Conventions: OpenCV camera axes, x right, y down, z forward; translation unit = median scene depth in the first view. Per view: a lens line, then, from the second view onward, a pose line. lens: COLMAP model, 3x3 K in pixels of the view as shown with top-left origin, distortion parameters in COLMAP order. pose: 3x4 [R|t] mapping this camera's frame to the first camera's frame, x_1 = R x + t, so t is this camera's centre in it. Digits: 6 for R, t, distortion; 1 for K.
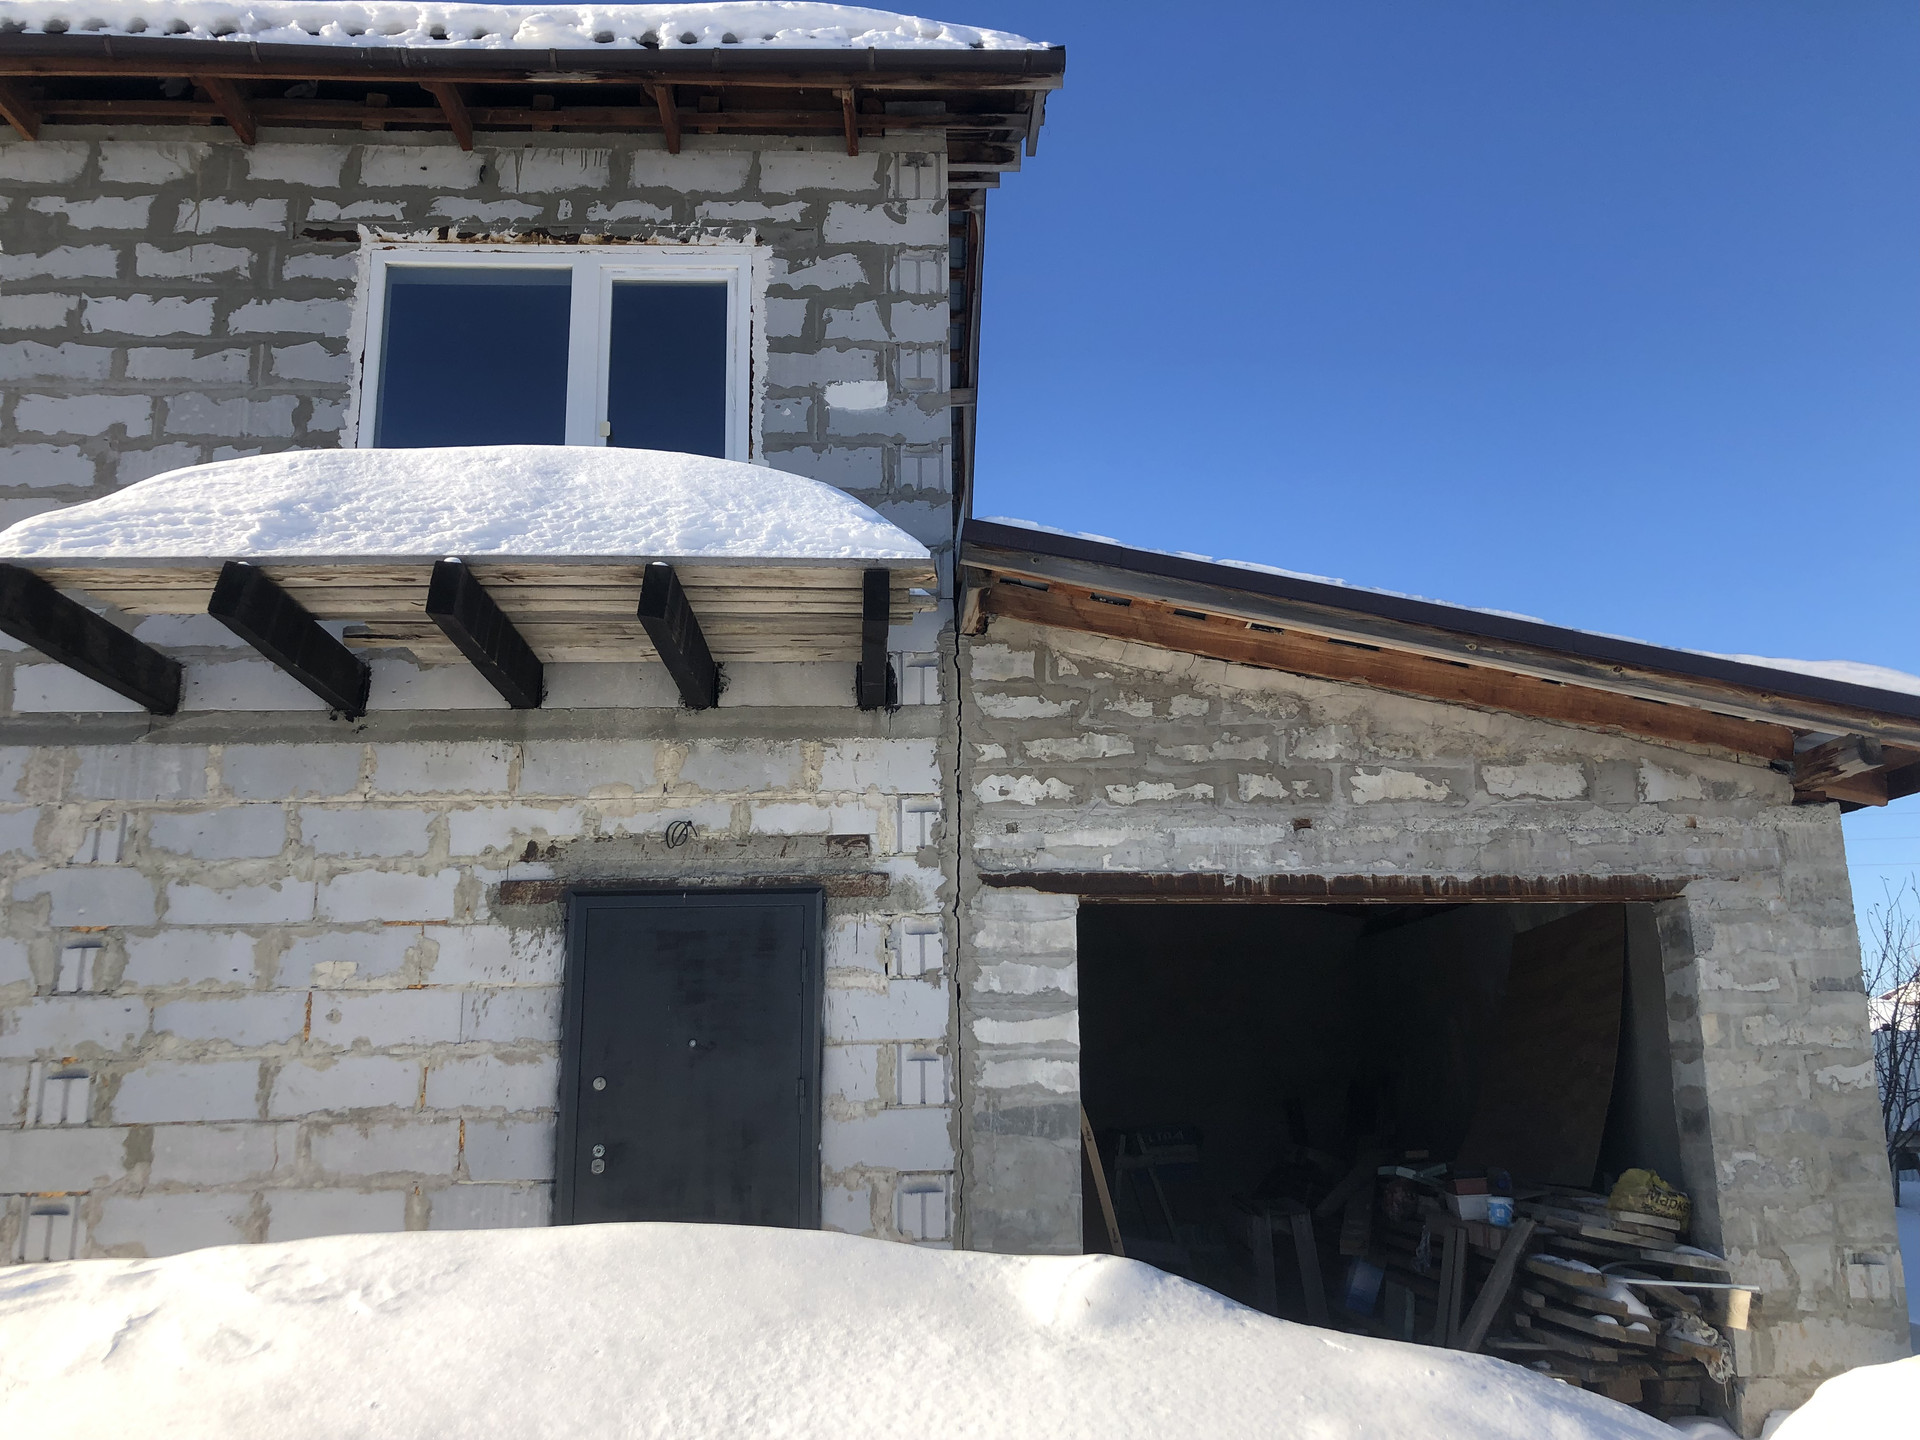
lens RADIAL K [[1552.1, 0, 960.0], [0, 1552.1, 720.0], [0, 0, 1]] dist [0.029627, -0.018489]
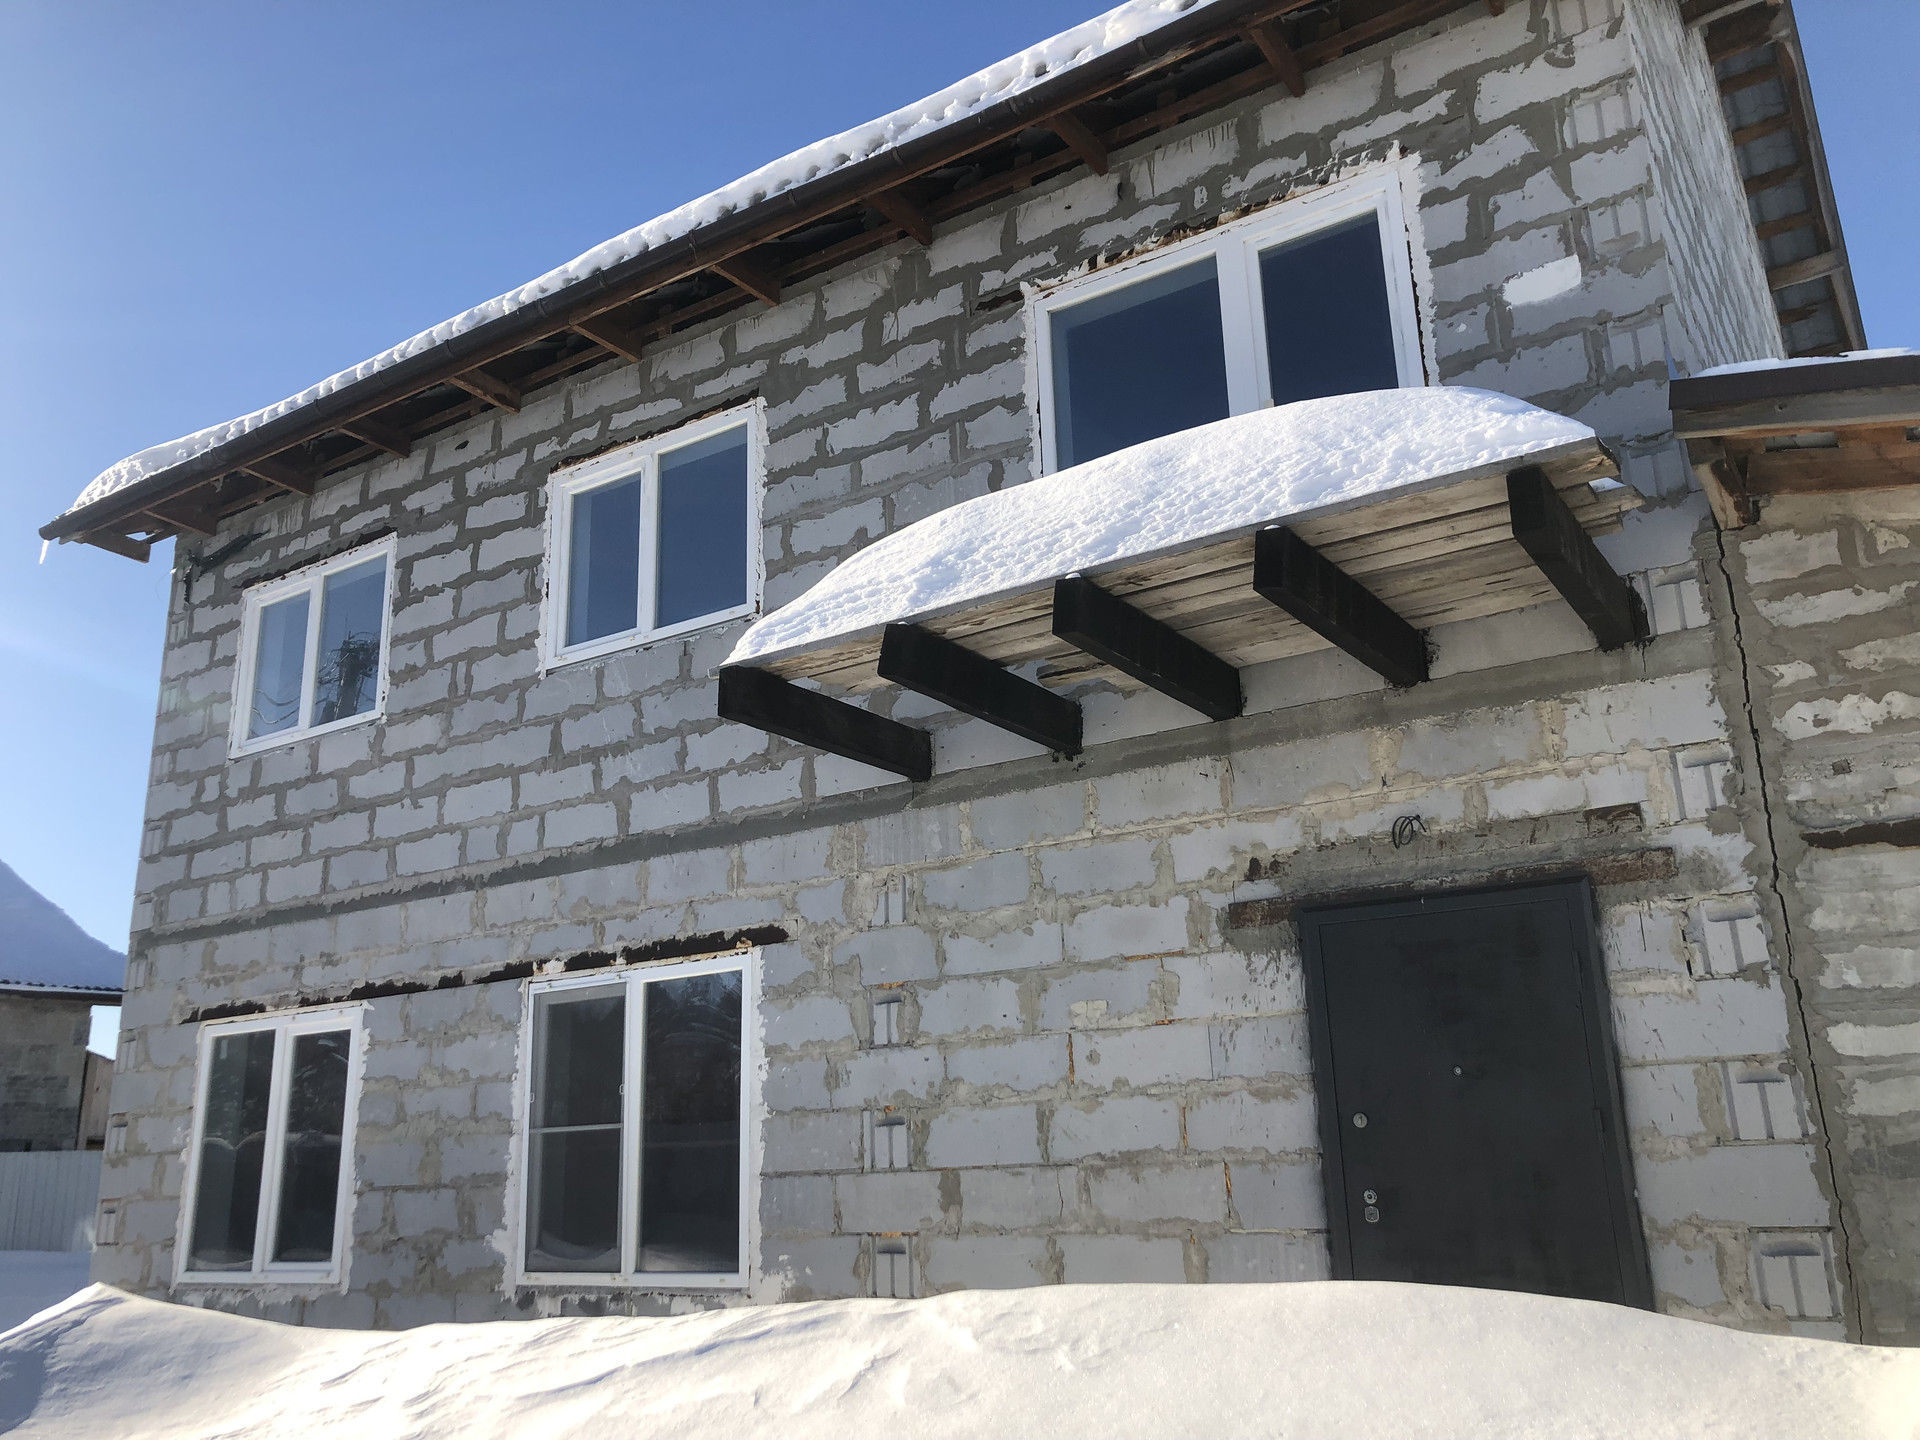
lens RADIAL K [[1555.3, 0, 961.2], [0, 1555.3, 699.2], [0, 0, 1]] dist [0.041306, -0.073490]
pose [[0.806950, -0.175509, -0.563940, 0.122508], [0.154138, 0.984319, -0.085781, 0.036701], [0.570152, -0.017704, 0.821348, 0.138058]]
